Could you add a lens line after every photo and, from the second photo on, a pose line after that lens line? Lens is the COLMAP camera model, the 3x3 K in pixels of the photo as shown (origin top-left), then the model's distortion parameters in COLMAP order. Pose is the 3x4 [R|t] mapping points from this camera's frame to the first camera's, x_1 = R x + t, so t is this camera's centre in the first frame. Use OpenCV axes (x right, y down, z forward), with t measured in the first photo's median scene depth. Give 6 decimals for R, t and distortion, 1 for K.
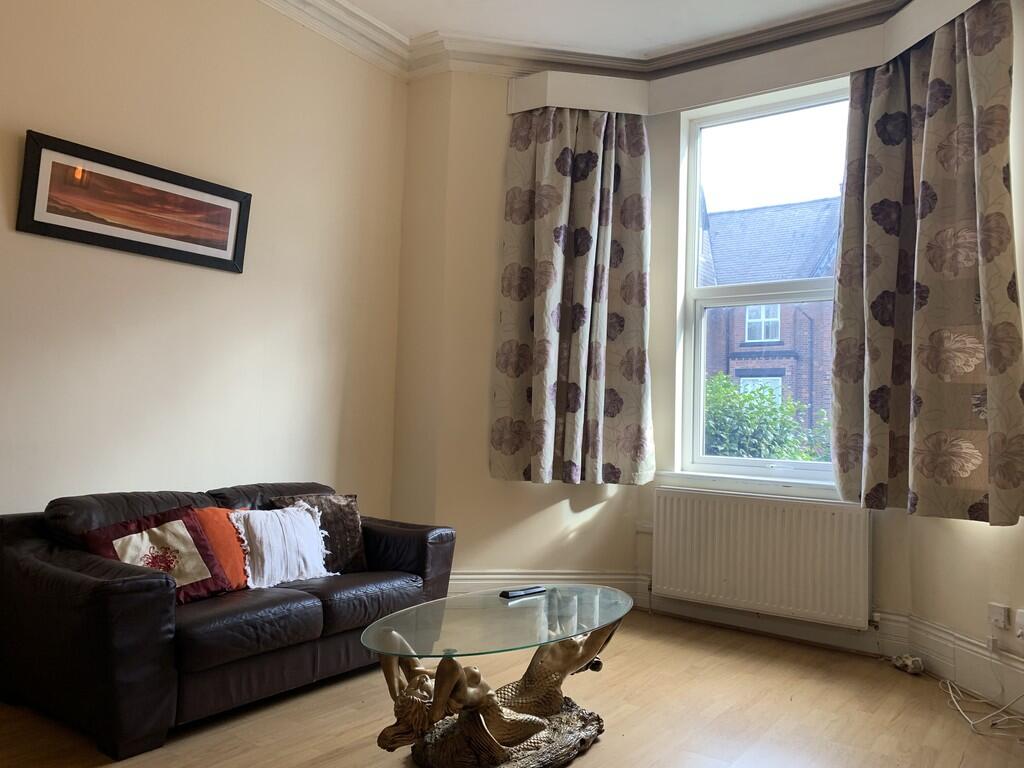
lens RADIAL K [[783.7, 0, 512.5], [0, 783.7, 380.8], [0, 0, 1]] dist [0.001594, -0.006837]
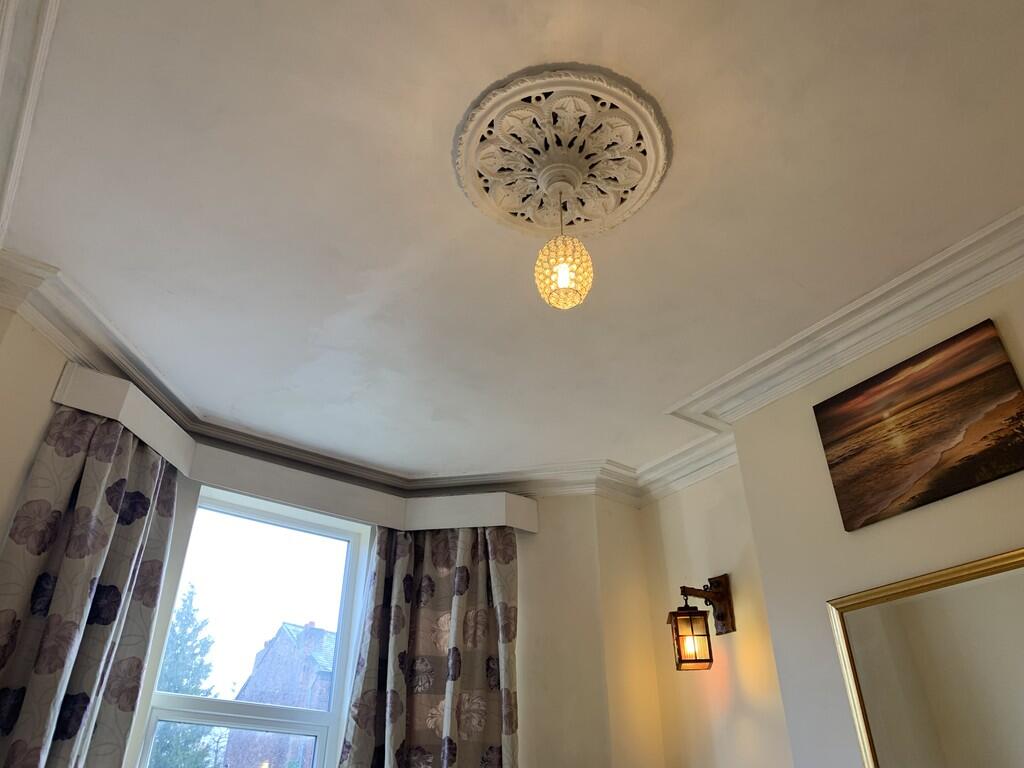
lens RADIAL K [[783.7, 0, 512.5], [0, 783.7, 380.8], [0, 0, 1]] dist [0.001594, -0.006837]
pose [[0.327608, 0.479605, 0.814035, -0.544497], [-0.042408, 0.868178, -0.494437, -0.015623], [-0.943862, 0.127460, 0.304761, 0.430521]]
